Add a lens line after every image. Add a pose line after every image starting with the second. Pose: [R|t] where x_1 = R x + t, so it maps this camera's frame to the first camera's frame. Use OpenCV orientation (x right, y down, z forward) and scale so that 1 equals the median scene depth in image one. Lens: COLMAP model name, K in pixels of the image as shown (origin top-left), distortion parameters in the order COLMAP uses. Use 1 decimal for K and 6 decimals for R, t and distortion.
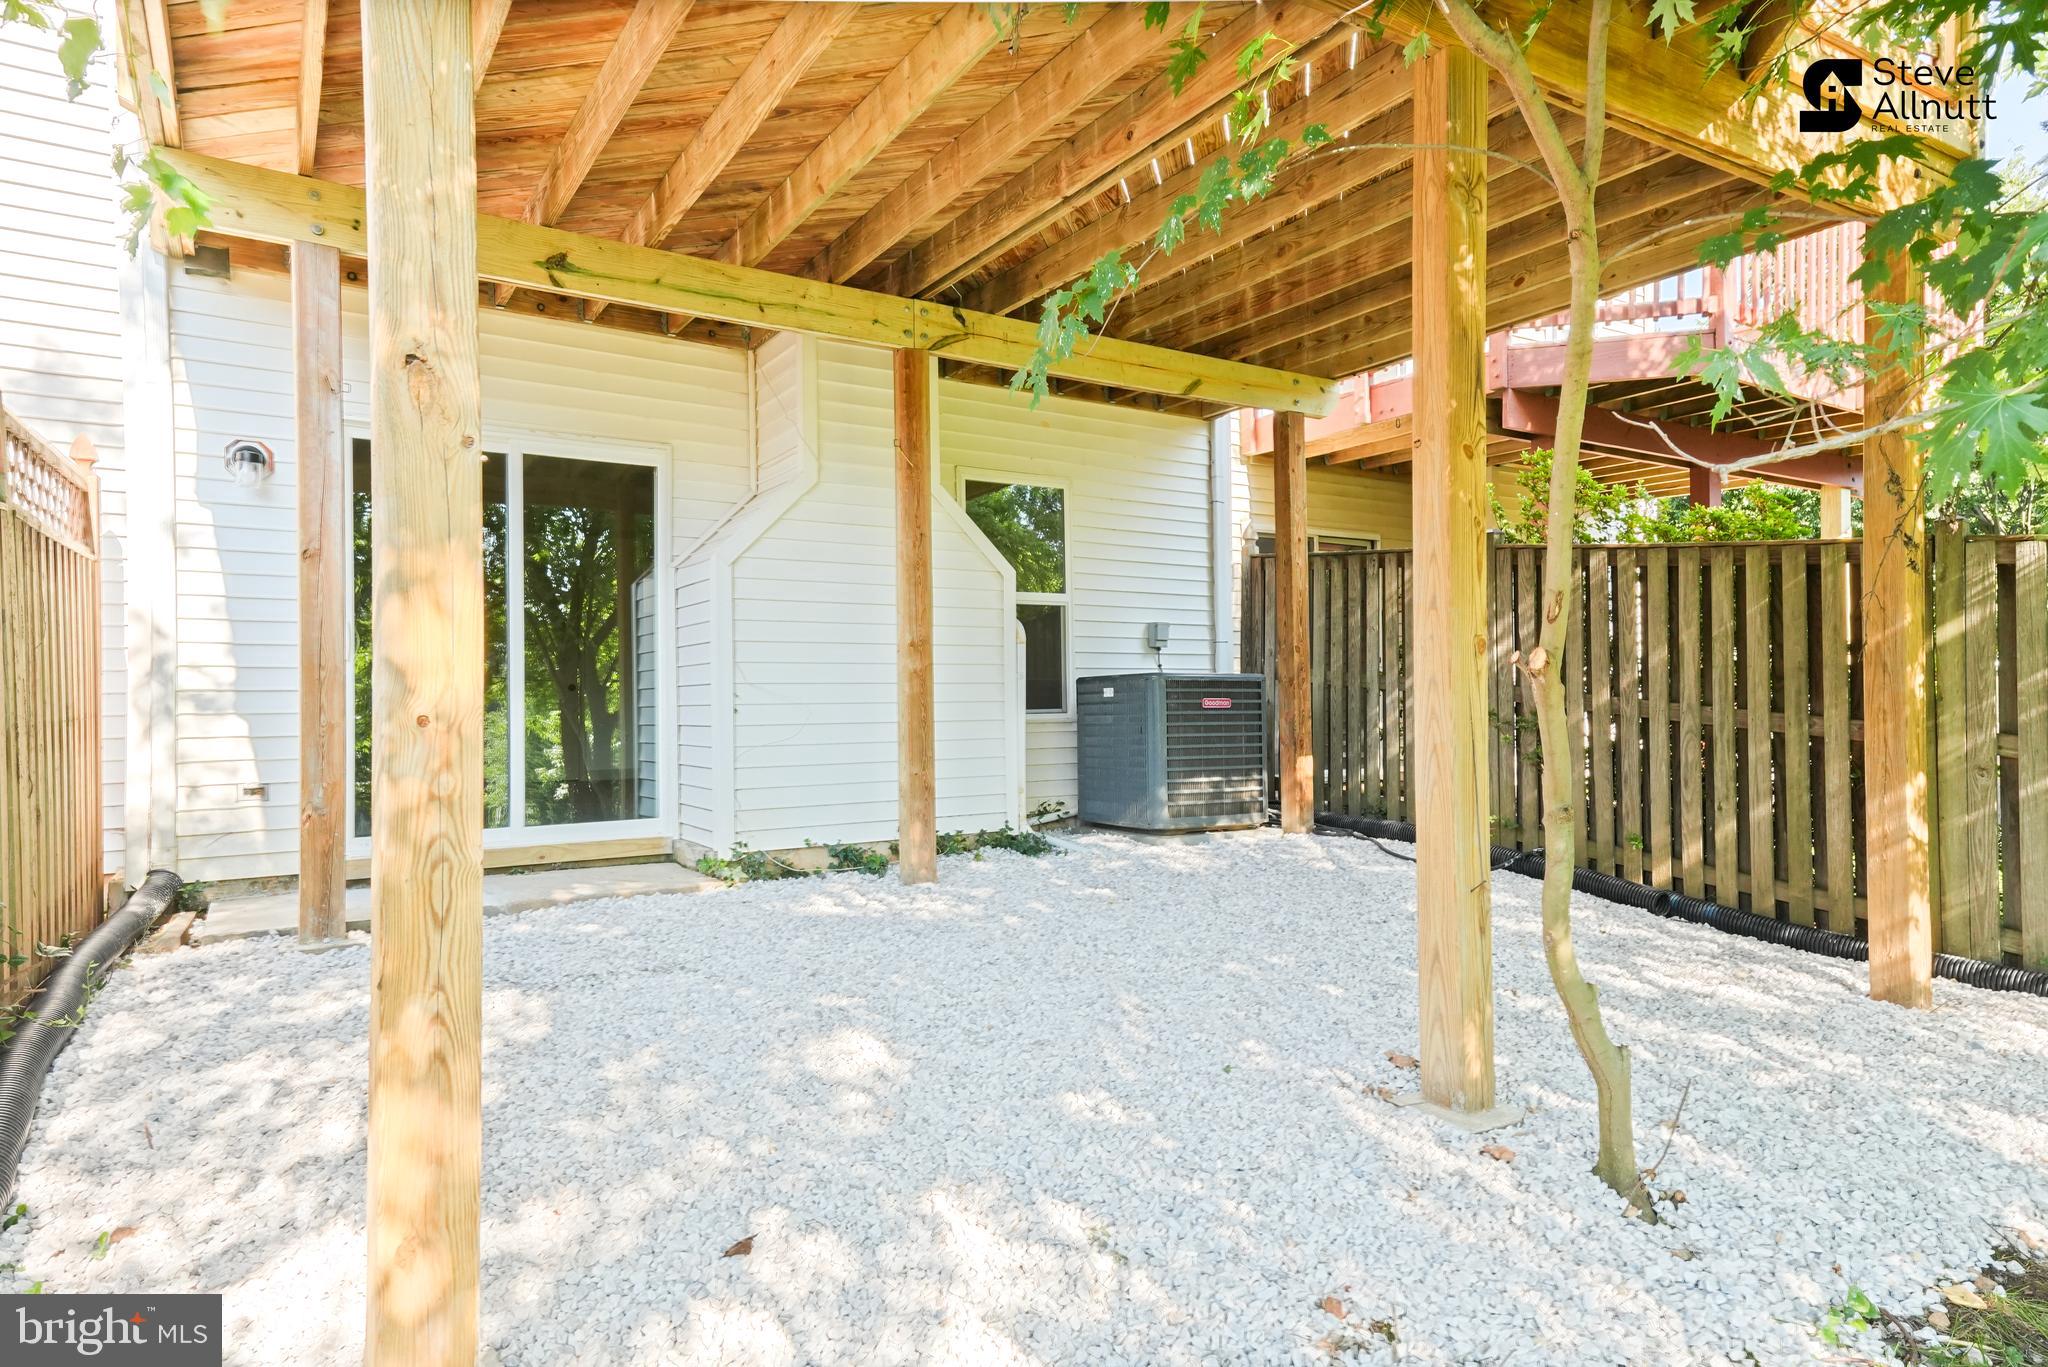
lens RADIAL K [[1199.0, 0, 1024.0], [0, 1199.0, 683.5], [0, 0, 1]] dist [0.051901, 0.000453]
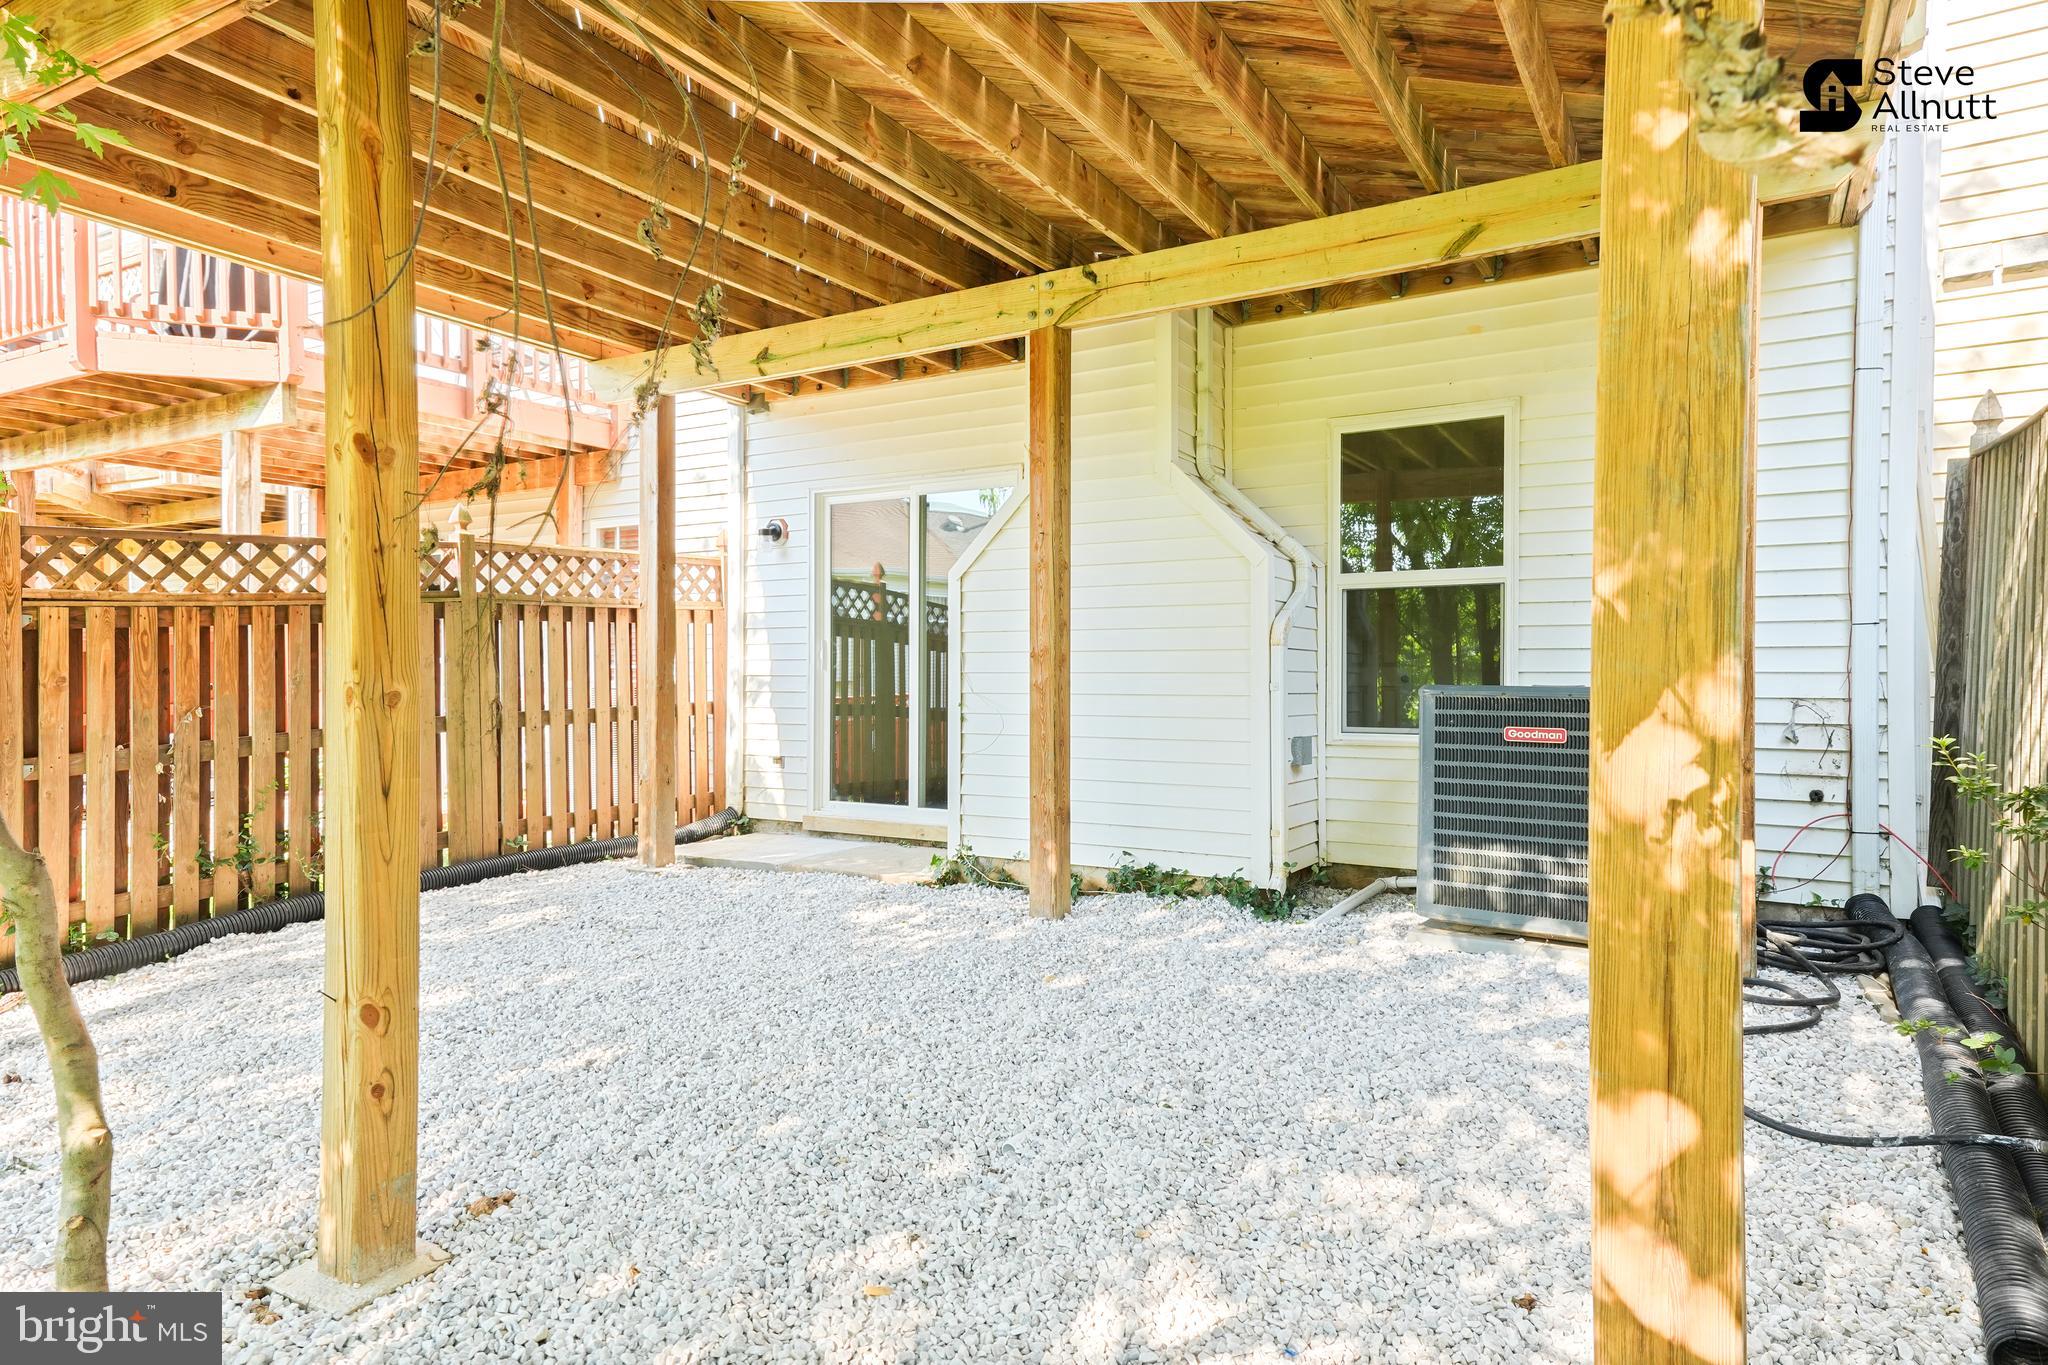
lens RADIAL K [[1199.0, 0, 1024.0], [0, 1199.0, 682.5], [0, 0, 1]] dist [0.051901, 0.000453]
pose [[0.439940, 0.014305, -0.897913, 0.619867], [0.002466, 0.999850, 0.017137, -0.022623], [0.898024, -0.009753, 0.439839, 0.501324]]
